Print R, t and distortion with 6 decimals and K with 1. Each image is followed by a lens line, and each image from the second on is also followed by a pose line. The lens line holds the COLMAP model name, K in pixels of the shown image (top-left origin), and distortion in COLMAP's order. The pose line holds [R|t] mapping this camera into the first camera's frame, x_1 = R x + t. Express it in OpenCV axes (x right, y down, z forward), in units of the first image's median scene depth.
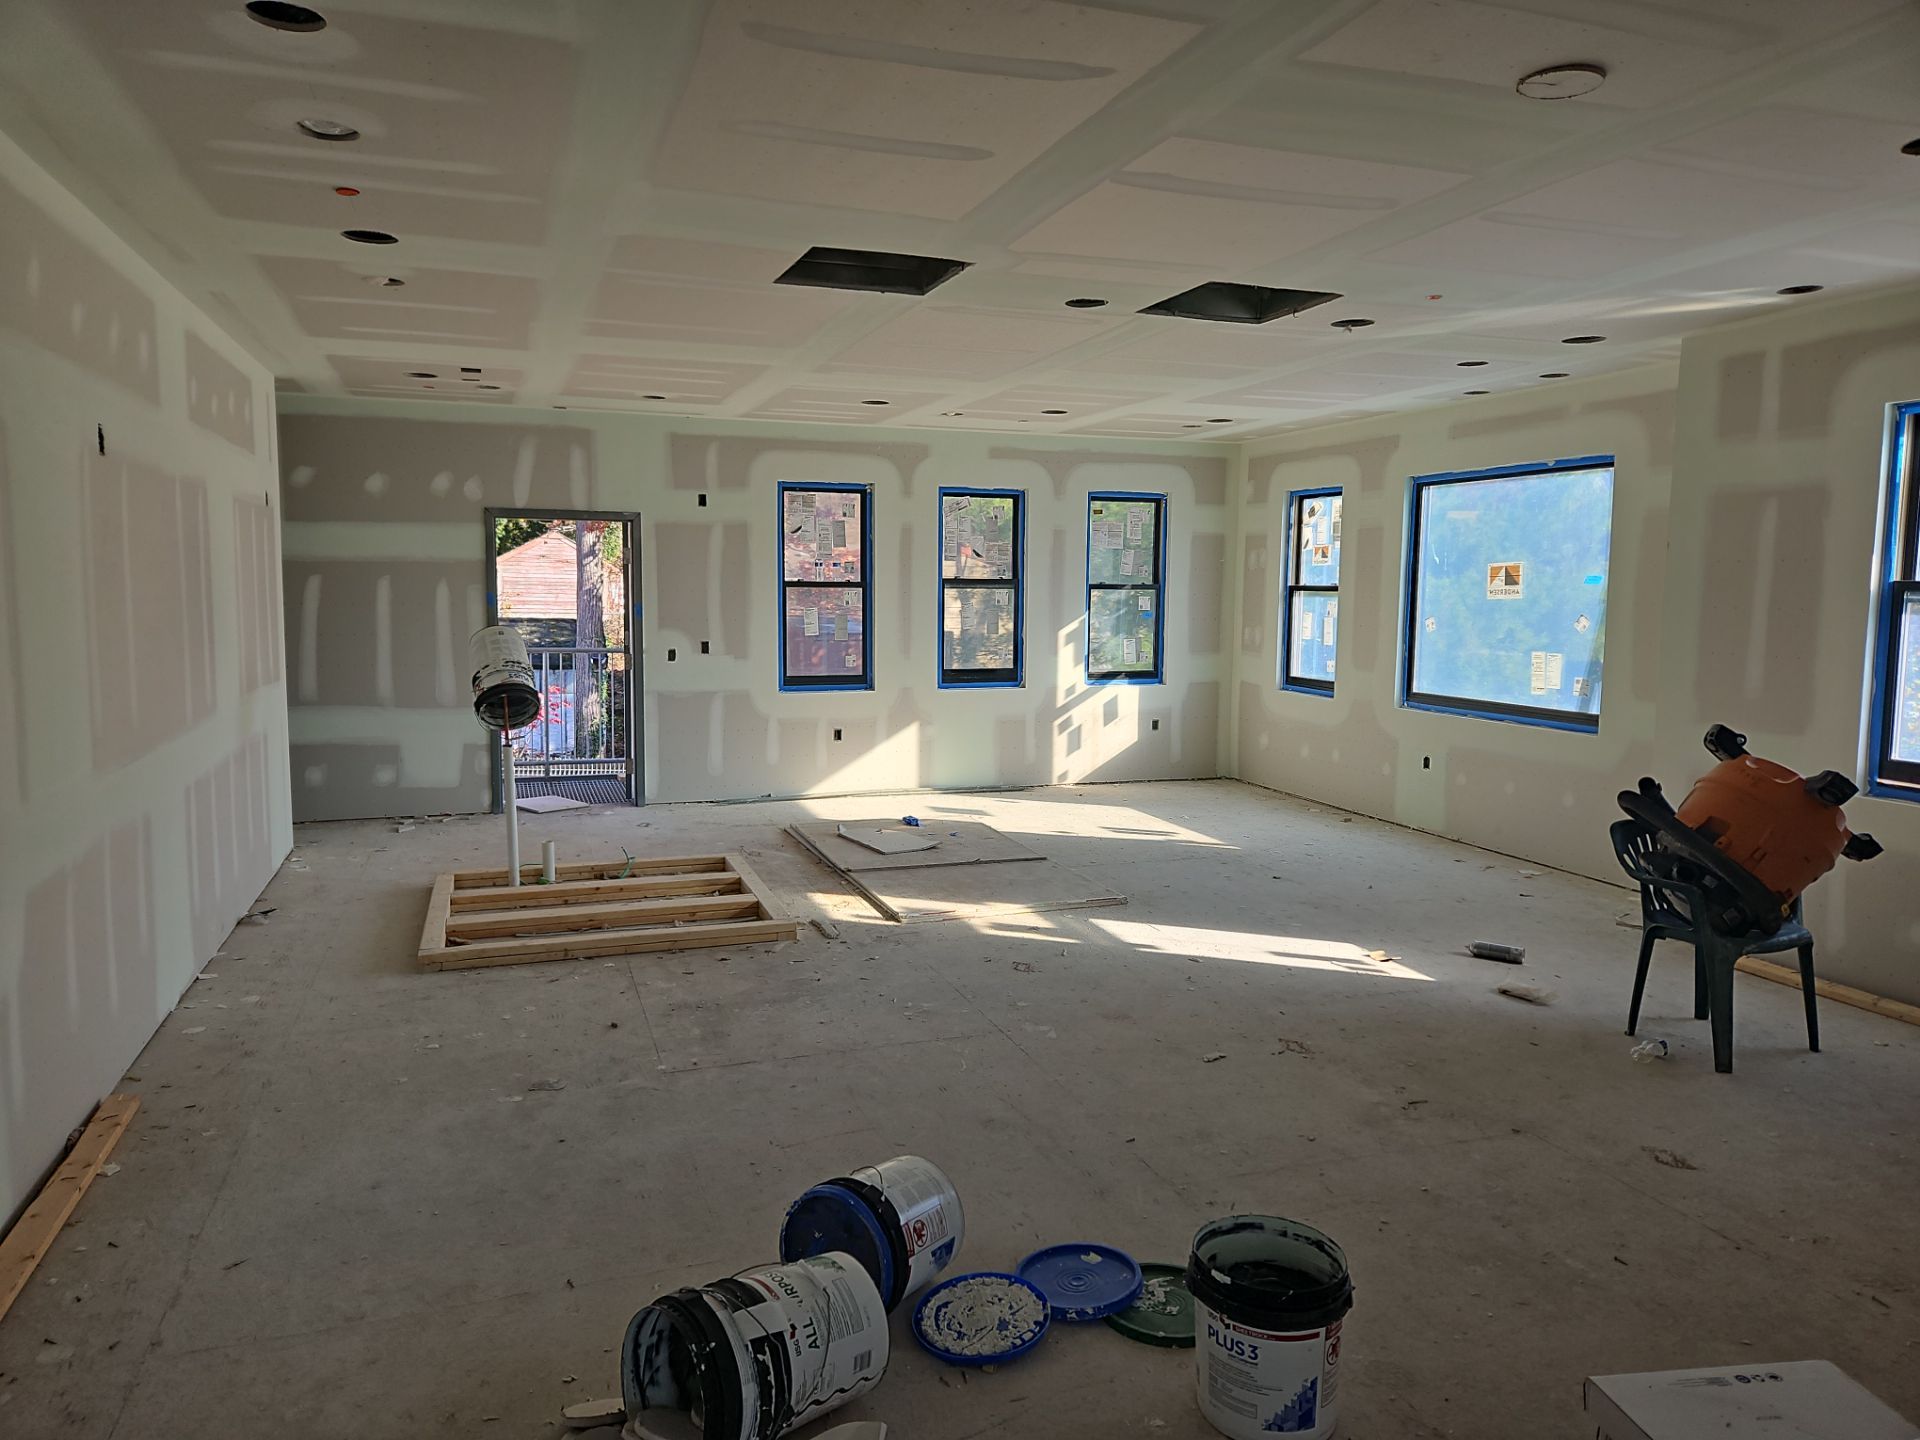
lens RADIAL K [[1275.9, 0, 949.8], [0, 1275.9, 704.0], [0, 0, 1]] dist [0.091703, -0.080285]
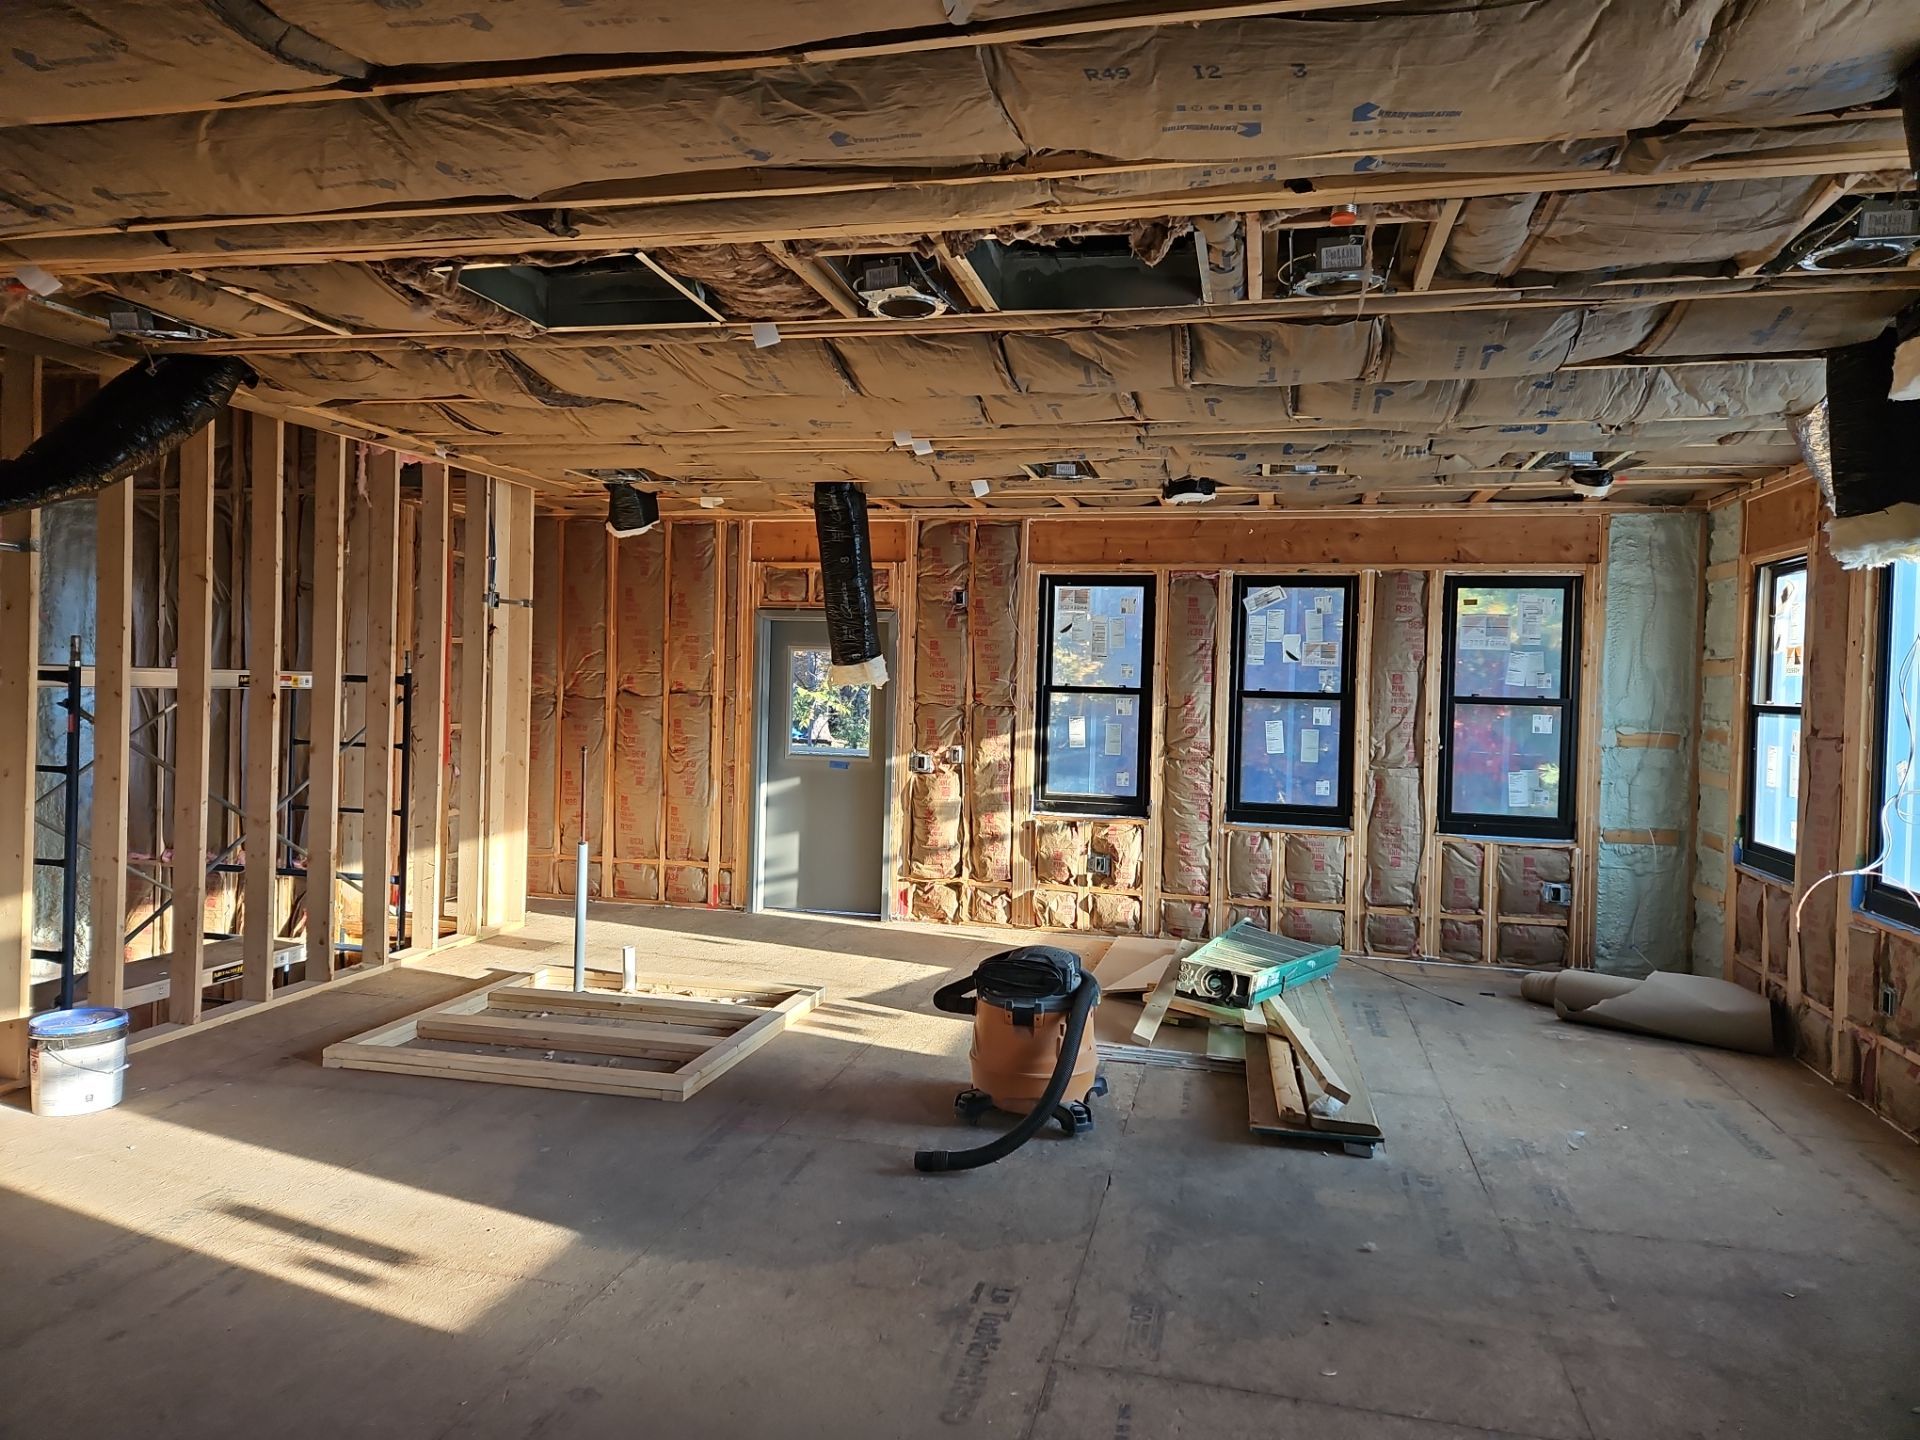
lens RADIAL K [[1269.4, 0, 971.6], [0, 1269.4, 710.6], [0, 0, 1]] dist [0.101491, -0.083172]
pose [[0.842882, 0.025845, -0.537478, 0.421305], [-0.070445, 0.995549, -0.062601, -0.027527], [0.533468, 0.090628, 0.840951, 0.321920]]
